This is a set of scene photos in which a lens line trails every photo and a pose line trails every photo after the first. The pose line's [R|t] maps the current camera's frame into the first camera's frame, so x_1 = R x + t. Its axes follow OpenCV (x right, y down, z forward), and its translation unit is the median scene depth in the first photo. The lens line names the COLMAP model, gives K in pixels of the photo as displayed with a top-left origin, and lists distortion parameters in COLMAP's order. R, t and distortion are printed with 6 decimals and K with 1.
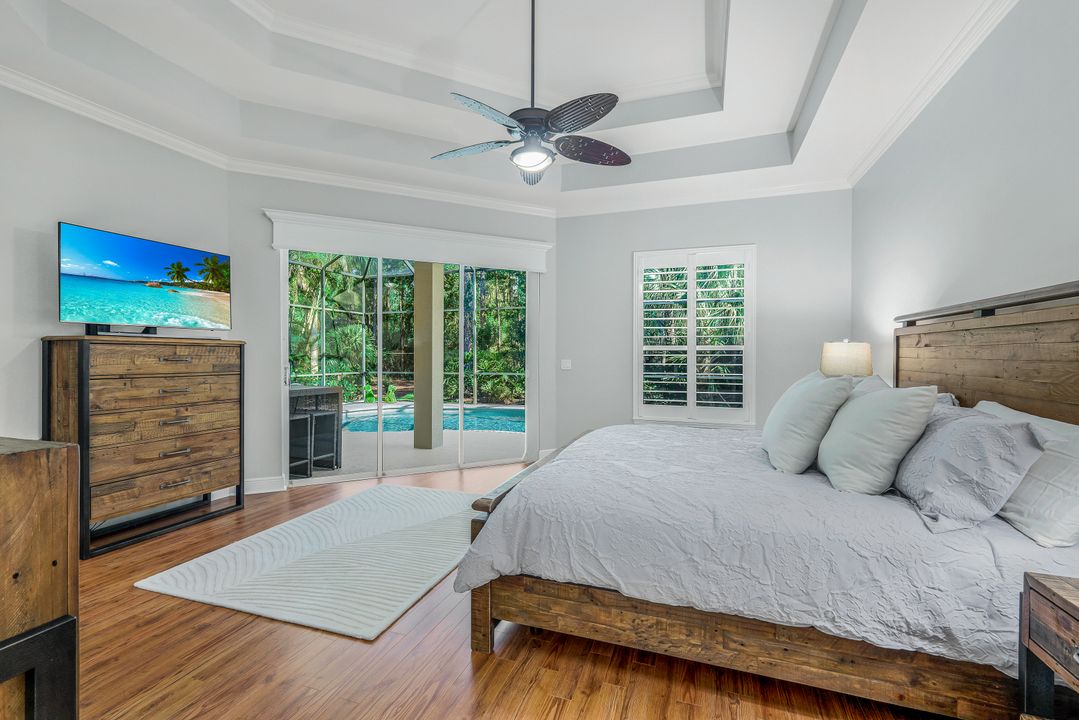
lens RADIAL K [[475.3, 0, 540.1], [0, 475.3, 355.6], [0, 0, 1]] dist [0.001674, 0.000419]
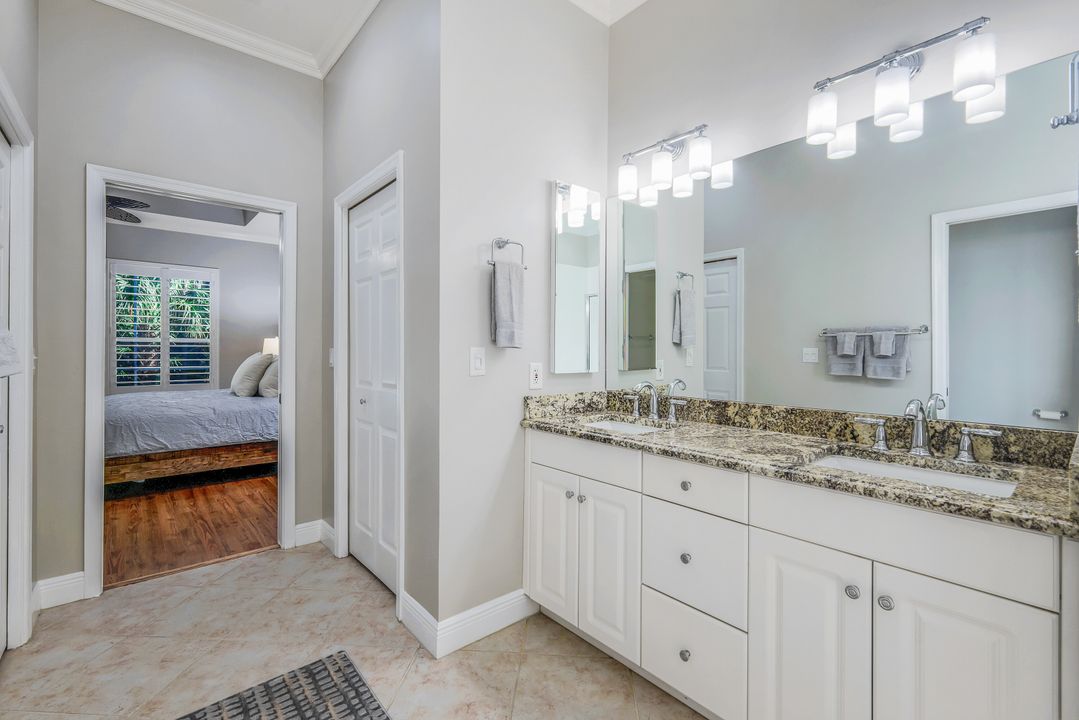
lens RADIAL K [[475.3, 0, 540.1], [0, 475.3, 355.6], [0, 0, 1]] dist [0.001674, 0.000419]
pose [[0.503708, -0.010574, 0.863809, -0.724841], [0.000469, 0.999928, 0.011967, 0.026501], [-0.863874, -0.005623, 0.503676, -1.353821]]
